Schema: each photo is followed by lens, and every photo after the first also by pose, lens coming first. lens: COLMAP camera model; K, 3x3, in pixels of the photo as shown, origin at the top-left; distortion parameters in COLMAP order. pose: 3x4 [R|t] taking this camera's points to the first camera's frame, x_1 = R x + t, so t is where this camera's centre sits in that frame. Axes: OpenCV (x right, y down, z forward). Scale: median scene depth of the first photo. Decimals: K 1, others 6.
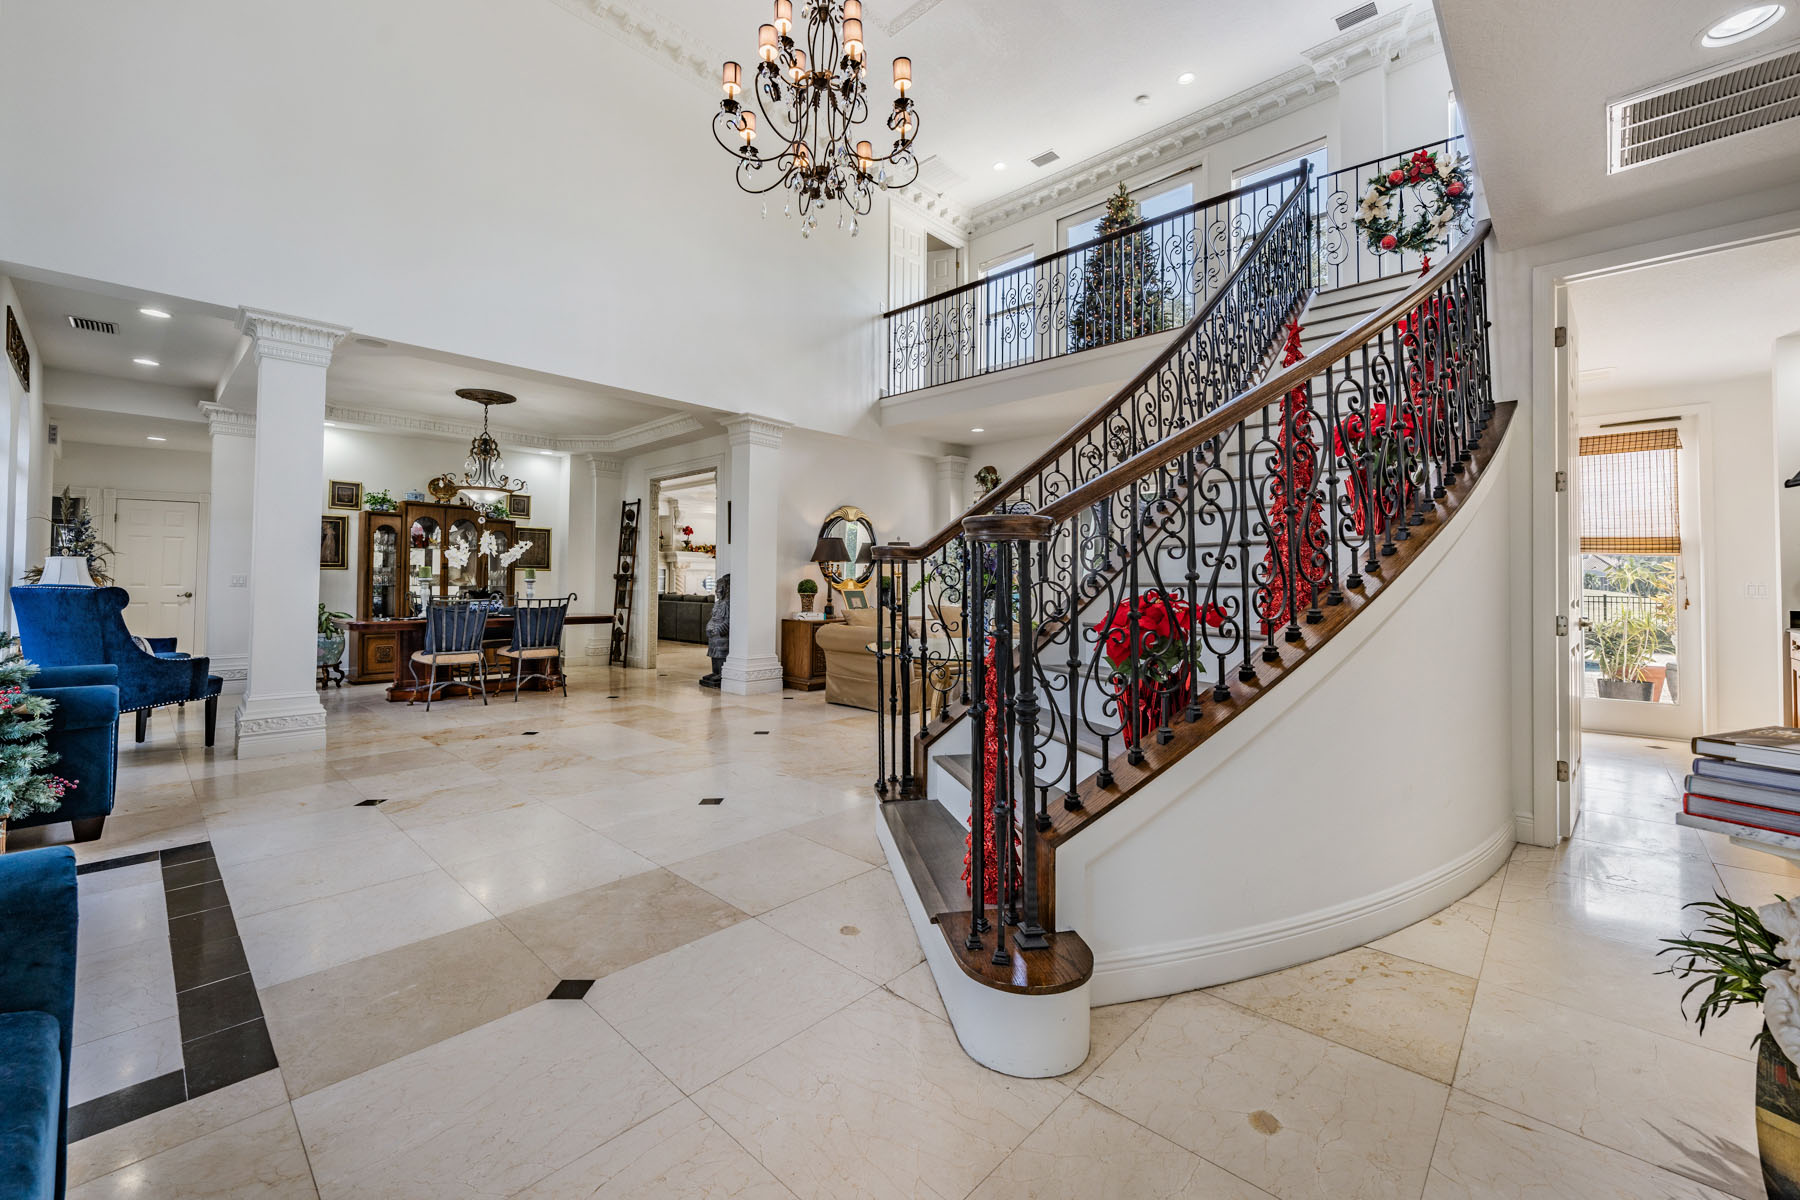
lens RADIAL K [[719.8, 0, 890.6], [0, 719.8, 567.4], [0, 0, 1]] dist [-0.000876, -0.000081]
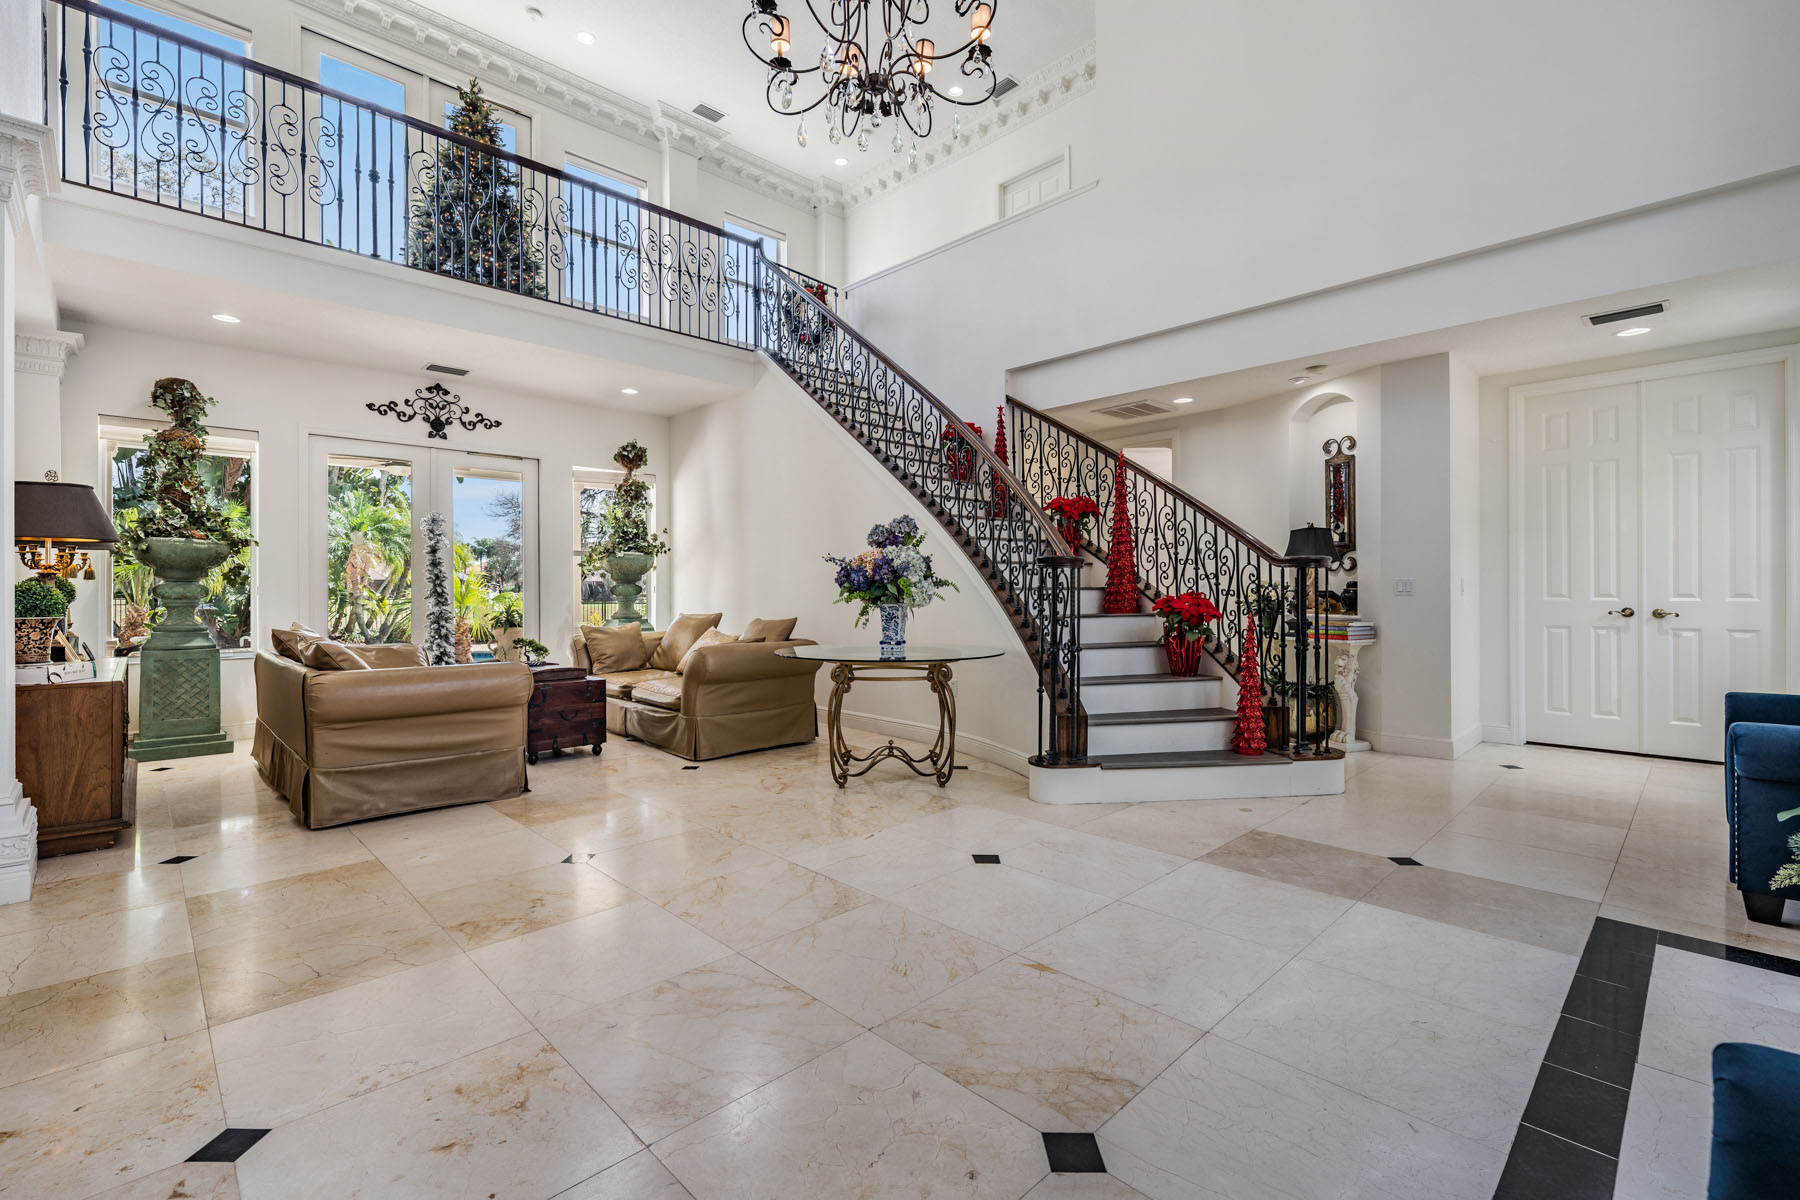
lens RADIAL K [[791.7, 0, 894.7], [0, 791.7, 591.2], [0, 0, 1]] dist [0.000360, -0.000416]
pose [[0.045862, -0.006478, 0.998927, -0.551665], [-0.018279, 0.999806, 0.007322, 0.009770], [-0.998781, -0.018596, 0.045735, 0.517211]]
